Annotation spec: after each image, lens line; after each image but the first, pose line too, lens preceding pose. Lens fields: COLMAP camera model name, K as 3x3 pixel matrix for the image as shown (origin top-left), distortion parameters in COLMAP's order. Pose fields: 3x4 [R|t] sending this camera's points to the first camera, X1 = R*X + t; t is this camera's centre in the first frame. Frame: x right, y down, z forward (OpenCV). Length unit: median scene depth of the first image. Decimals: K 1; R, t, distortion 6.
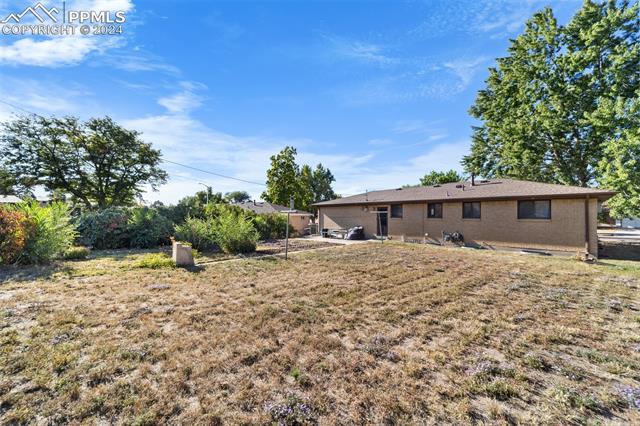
lens RADIAL K [[246.9, 0, 319.5], [0, 246.9, 213.5], [0, 0, 1]] dist [-0.008575, 0.002458]
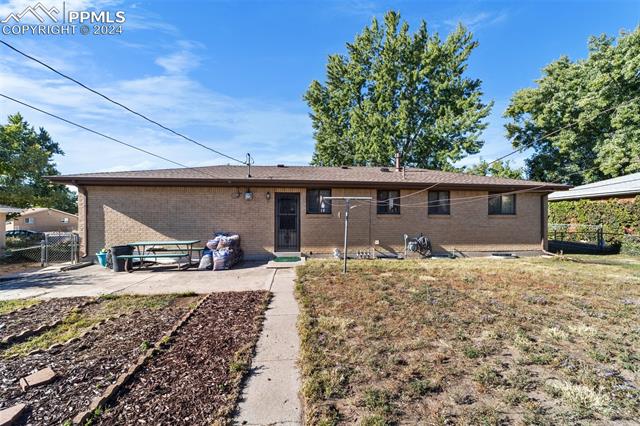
lens RADIAL K [[246.9, 0, 322.1], [0, 246.9, 216.7], [0, 0, 1]] dist [-0.008575, 0.002458]
pose [[0.595949, 0.004841, 0.803007, -0.104245], [-0.006328, 0.999979, -0.001332, 0.022991], [-0.802997, -0.004288, 0.595968, 0.667622]]
